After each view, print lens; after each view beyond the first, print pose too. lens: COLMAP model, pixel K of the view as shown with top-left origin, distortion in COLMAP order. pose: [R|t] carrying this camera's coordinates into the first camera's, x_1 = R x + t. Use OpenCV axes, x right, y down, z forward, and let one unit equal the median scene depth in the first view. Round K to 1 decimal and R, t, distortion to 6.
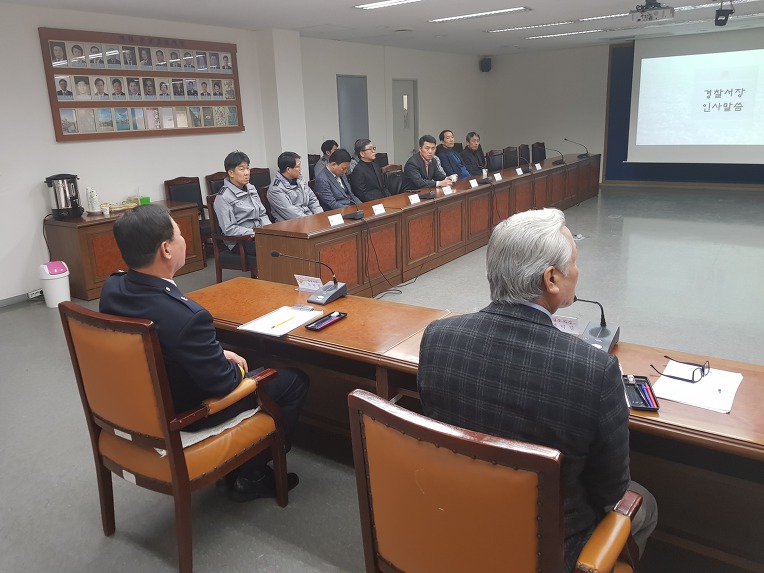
lens RADIAL K [[606.6, 0, 382.0], [0, 606.6, 286.5], [0, 0, 1]] dist [0.049142, -0.110414]
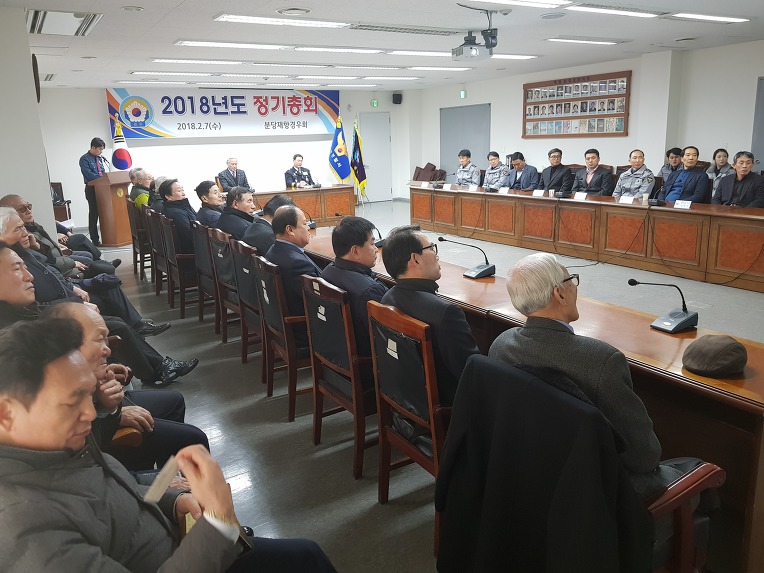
lens RADIAL K [[606.6, 0, 382.0], [0, 606.6, 286.5], [0, 0, 1]] dist [0.049142, -0.110414]
pose [[-0.422246, 0.254491, -0.870024, 1.291554], [-0.209247, 0.906497, 0.366713, -0.359074], [0.882000, 0.336893, -0.329514, 1.164315]]
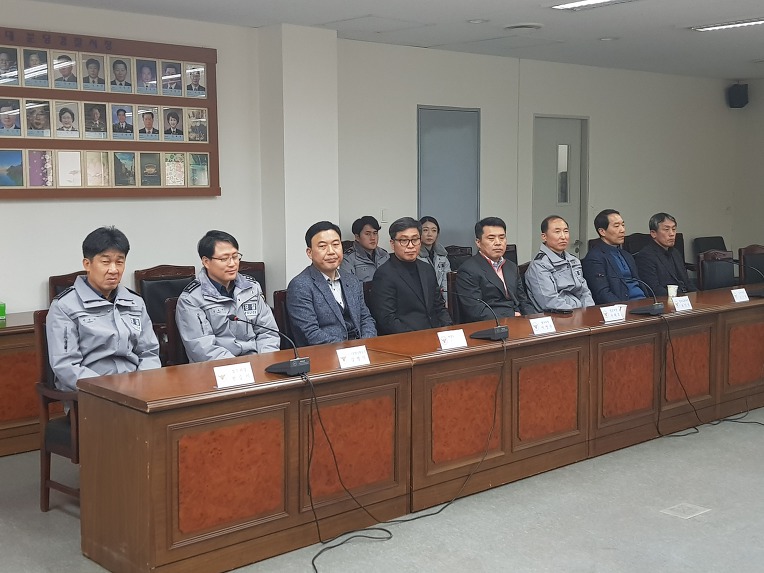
lens RADIAL K [[1024.4, 0, 381.1], [0, 1024.4, 260.0], [0, 0, 1]] dist [0.169096, -0.417850]
pose [[0.971768, 0.050031, -0.230574, 0.152617], [-0.093575, 0.978839, -0.181982, -0.041253], [0.216591, 0.198420, 0.955886, 0.145276]]
